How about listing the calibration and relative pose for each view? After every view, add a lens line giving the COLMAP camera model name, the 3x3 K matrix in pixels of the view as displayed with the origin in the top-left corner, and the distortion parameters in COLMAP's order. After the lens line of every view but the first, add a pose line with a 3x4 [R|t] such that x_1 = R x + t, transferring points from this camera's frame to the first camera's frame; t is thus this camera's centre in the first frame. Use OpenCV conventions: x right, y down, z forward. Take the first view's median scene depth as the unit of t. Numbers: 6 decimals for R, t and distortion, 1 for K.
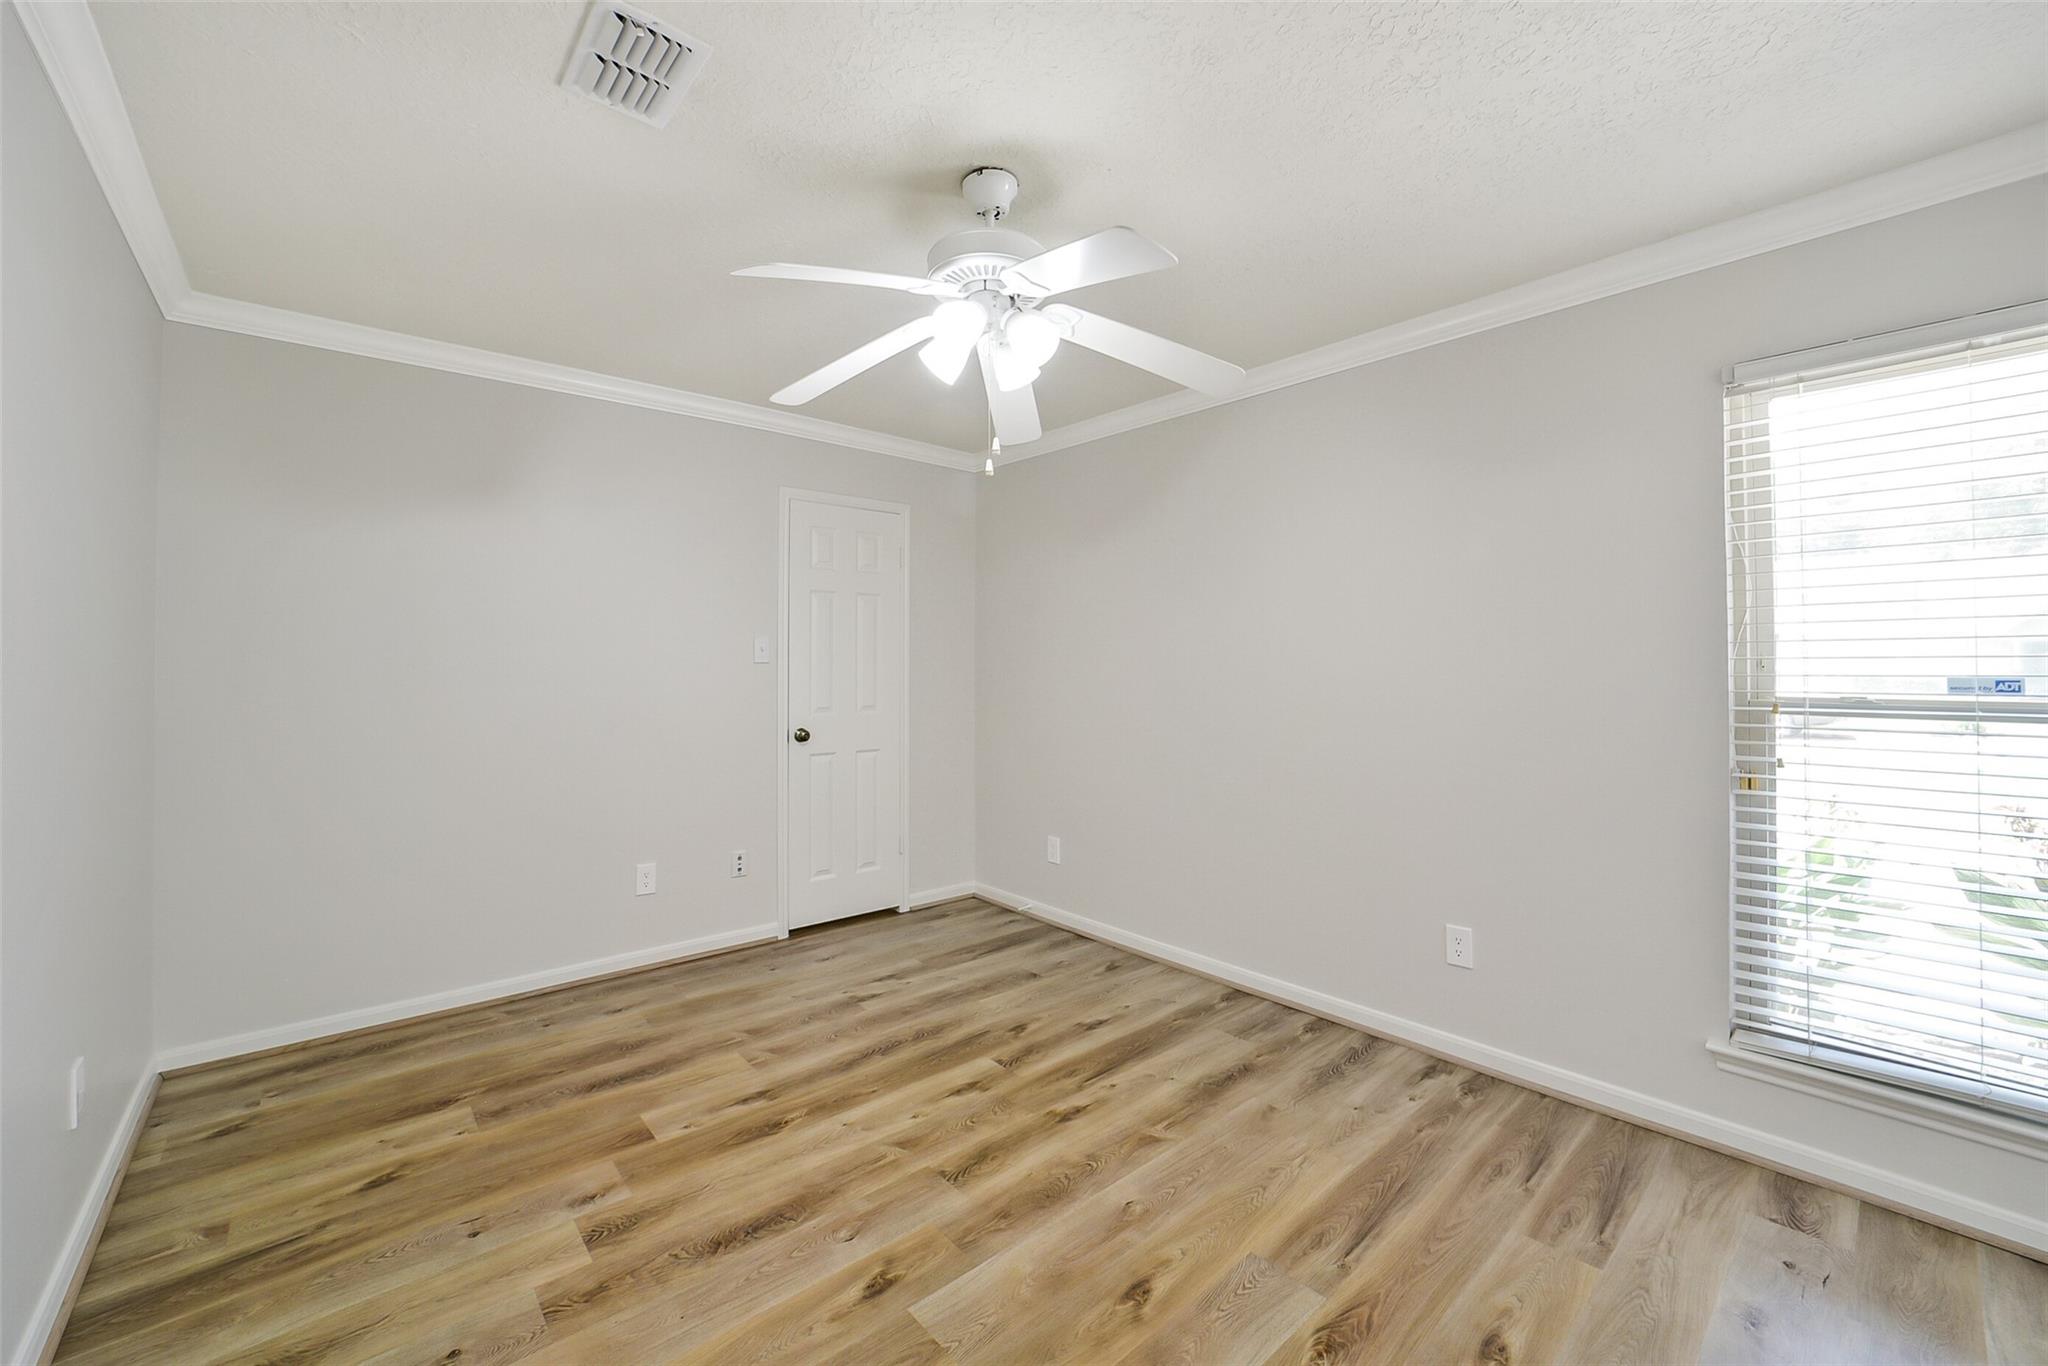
lens RADIAL K [[805.7, 0, 1027.2], [0, 805.7, 677.8], [0, 0, 1]] dist [-0.026106, 0.006407]
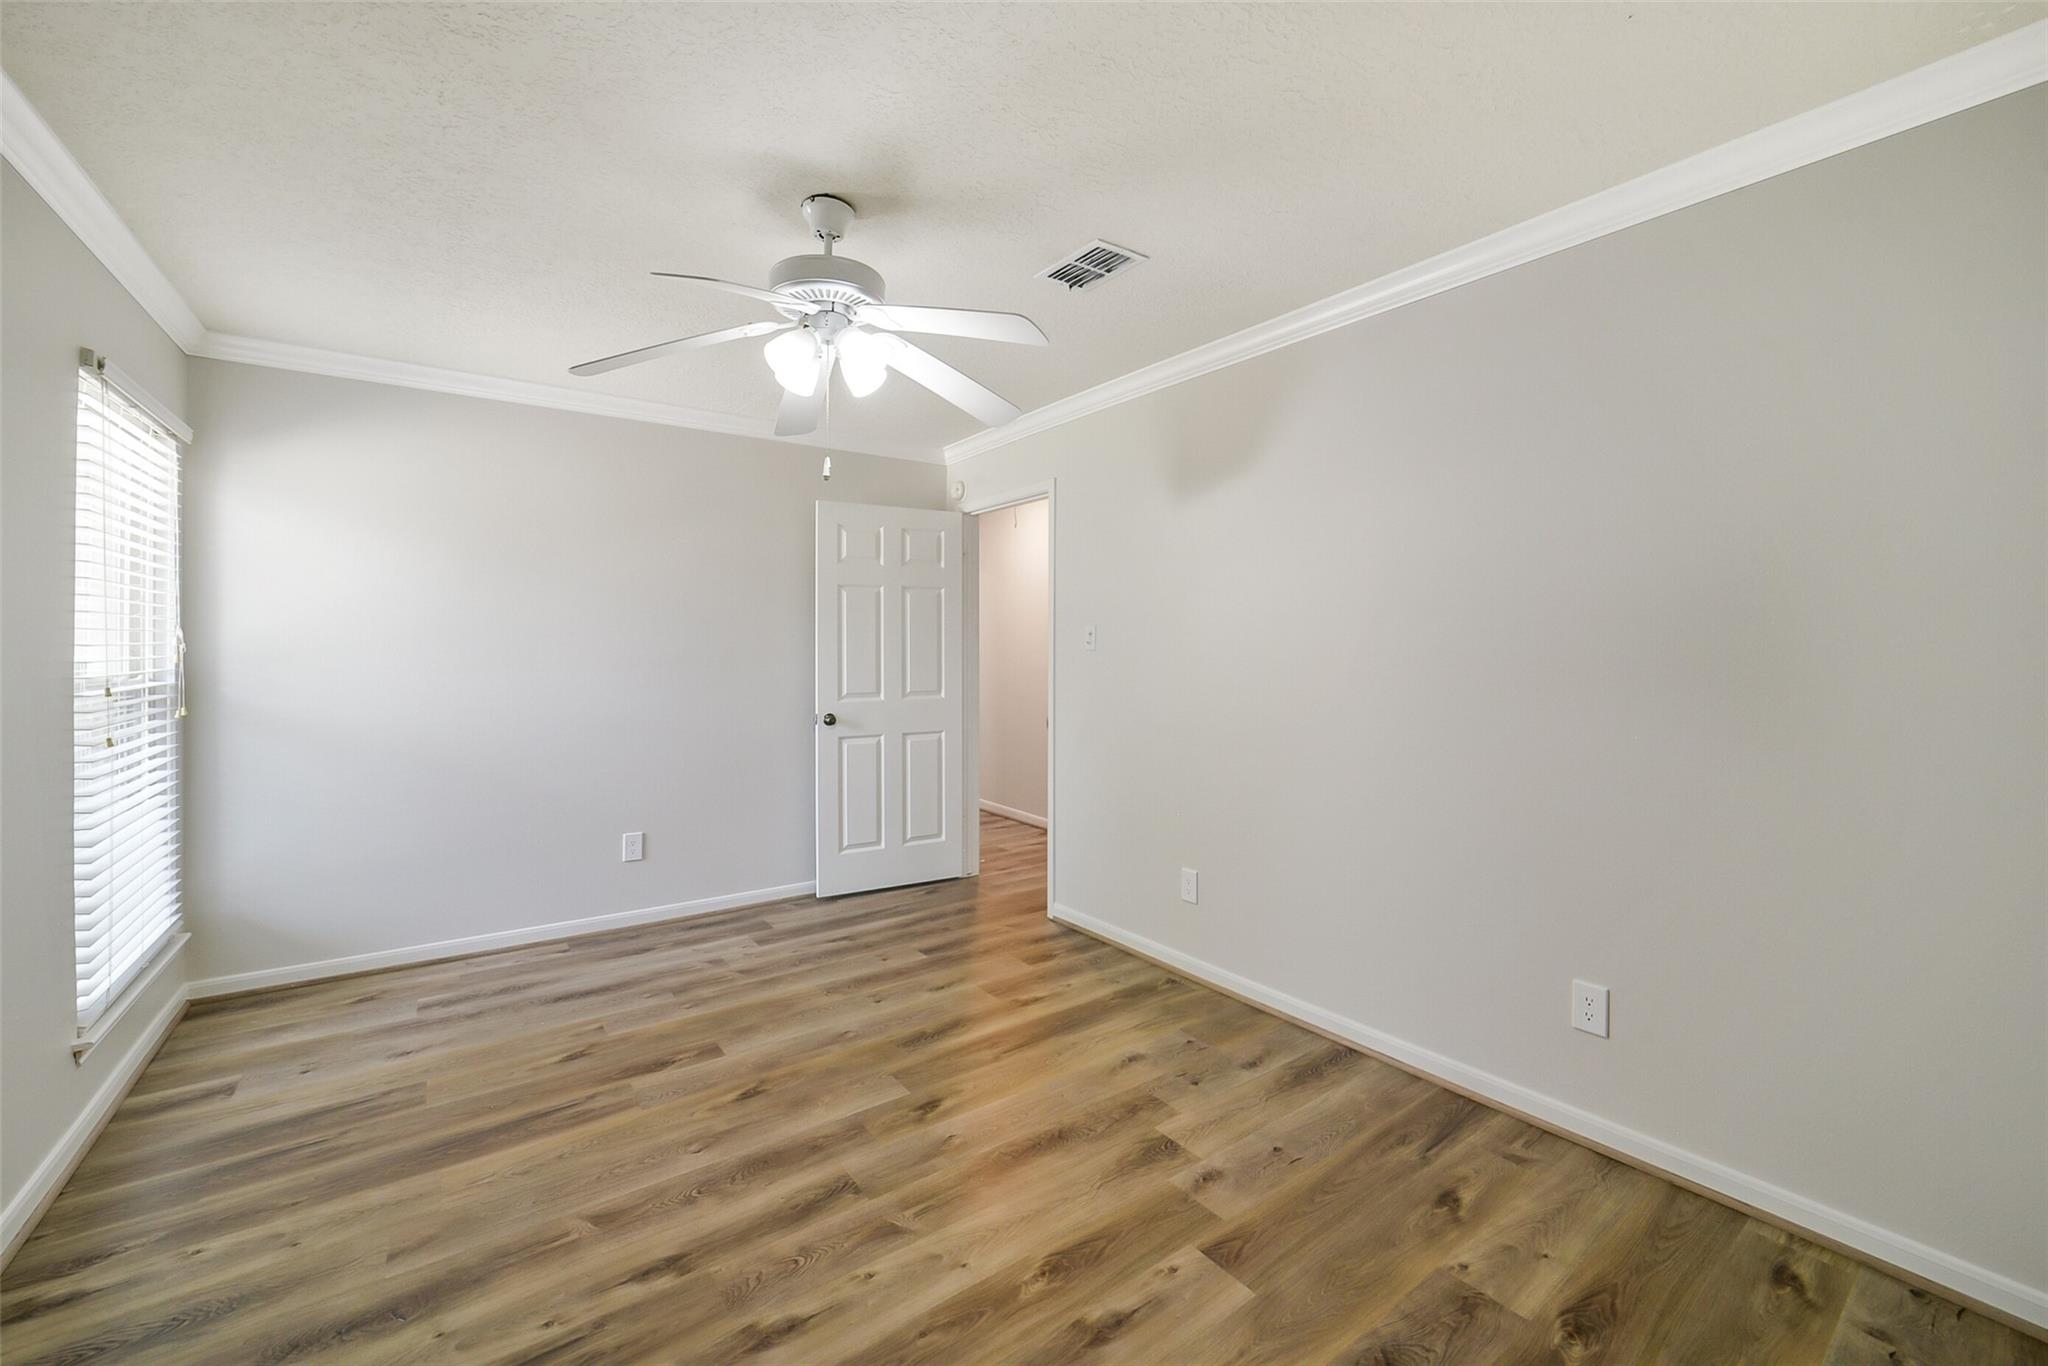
lens RADIAL K [[805.7, 0, 1027.2], [0, 805.7, 677.8], [0, 0, 1]] dist [-0.026106, 0.006407]
pose [[-0.995519, -0.002279, 0.094531, -0.404552], [0.002735, 0.998597, 0.052878, -0.035214], [-0.094519, 0.052900, -0.994117, 1.937143]]
